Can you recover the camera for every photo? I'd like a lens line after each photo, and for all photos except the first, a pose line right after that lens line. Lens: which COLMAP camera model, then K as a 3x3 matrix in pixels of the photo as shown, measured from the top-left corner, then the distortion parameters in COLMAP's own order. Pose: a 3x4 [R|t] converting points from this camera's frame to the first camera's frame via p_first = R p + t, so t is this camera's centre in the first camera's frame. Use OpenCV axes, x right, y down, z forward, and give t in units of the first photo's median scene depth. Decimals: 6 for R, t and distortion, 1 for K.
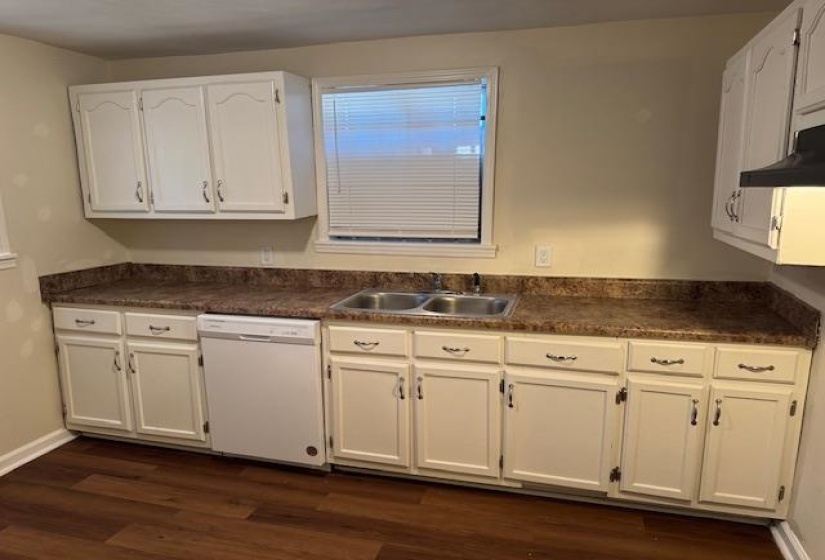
lens RADIAL K [[575.7, 0, 400.8], [0, 575.7, 300.9], [0, 0, 1]] dist [0.035424, -0.043676]
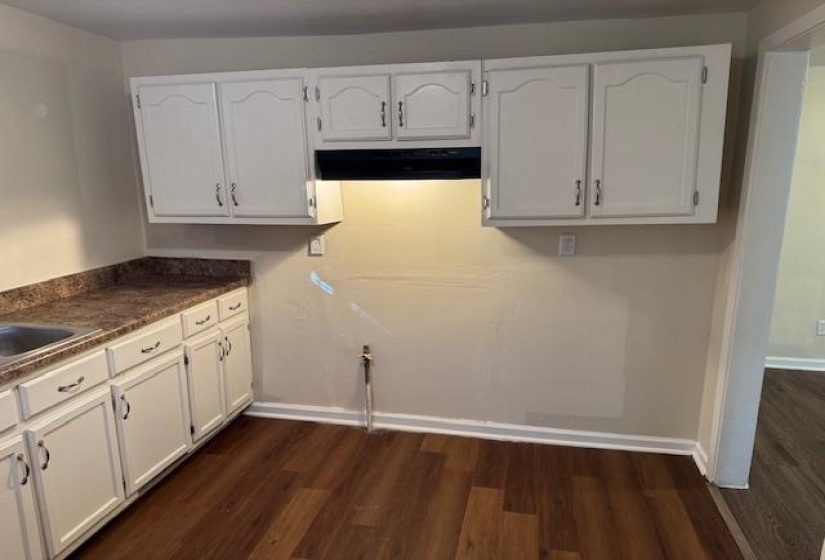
lens RADIAL K [[575.7, 0, 420.9], [0, 575.7, 296.3], [0, 0, 1]] dist [0.035424, -0.043676]
pose [[-0.091104, -0.203225, 0.974884, -0.646962], [0.202546, 0.954711, 0.217948, -0.100308], [-0.975026, 0.217314, -0.045816, 0.471242]]
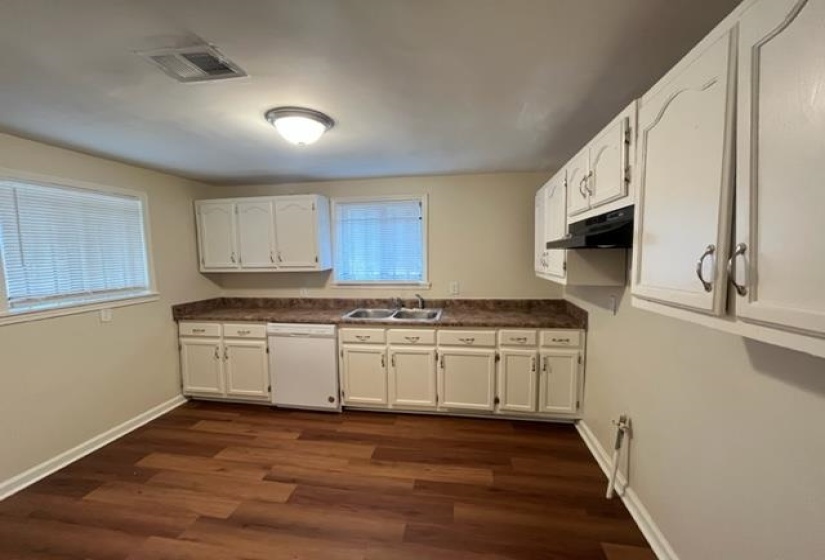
lens RADIAL K [[327.3, 0, 406.4], [0, 327.3, 279.8], [0, 0, 1]] dist [-0.009041, -0.000856]
pose [[0.992577, -0.013900, 0.120825, -0.043176], [0.028901, 0.991948, -0.123305, 0.025665], [-0.118138, 0.125882, 0.984986, -0.063628]]
